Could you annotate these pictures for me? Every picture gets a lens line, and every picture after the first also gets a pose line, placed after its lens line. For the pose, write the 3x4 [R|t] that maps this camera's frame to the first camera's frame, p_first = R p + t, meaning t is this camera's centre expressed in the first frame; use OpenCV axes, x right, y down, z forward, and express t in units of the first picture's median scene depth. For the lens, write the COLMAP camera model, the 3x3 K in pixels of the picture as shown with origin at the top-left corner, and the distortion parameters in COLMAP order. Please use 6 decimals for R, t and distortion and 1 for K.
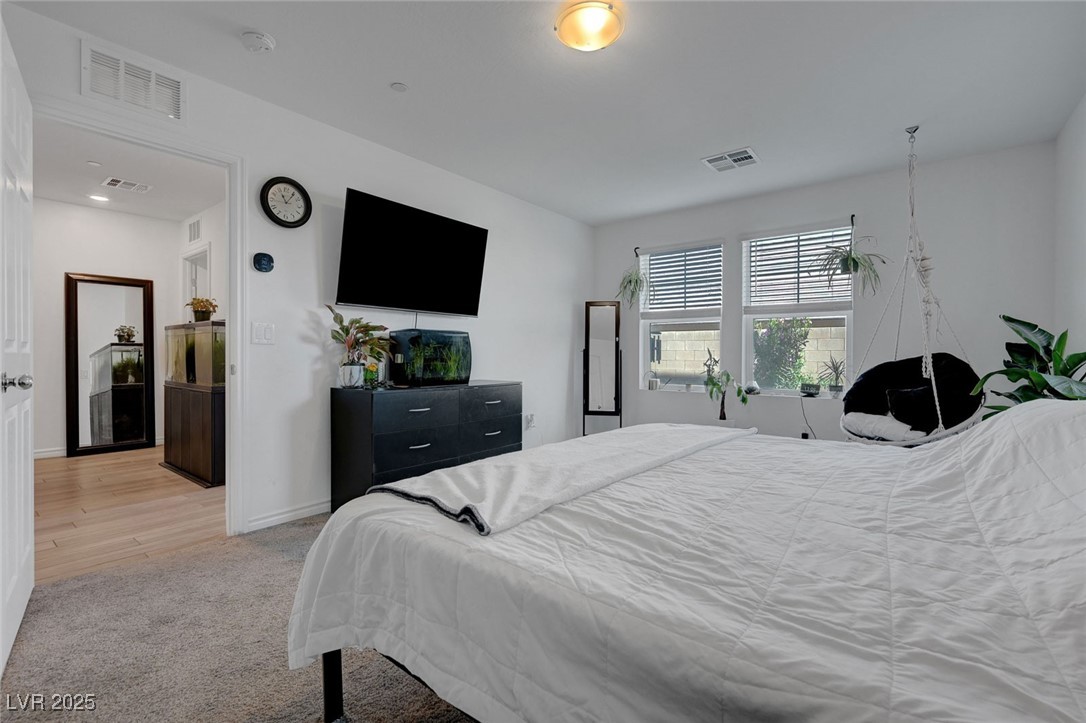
lens RADIAL K [[482.6, 0, 538.2], [0, 482.6, 358.0], [0, 0, 1]] dist [0.001467, 0.000056]
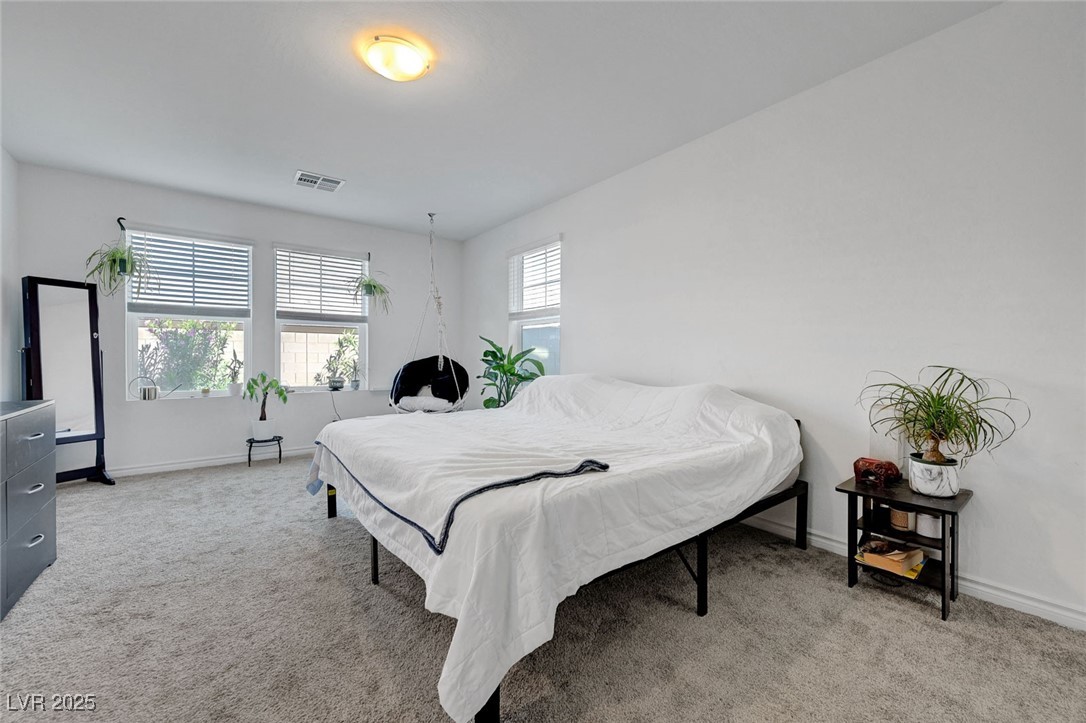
lens RADIAL K [[446.1, 0, 536.4], [0, 446.1, 361.1], [0, 0, 1]] dist [0.001884, 0.000681]
pose [[0.228288, -0.010292, 0.973539, -0.373076], [0.008397, 0.999928, 0.008602, -0.000183], [-0.973557, 0.006211, 0.228358, 0.212661]]
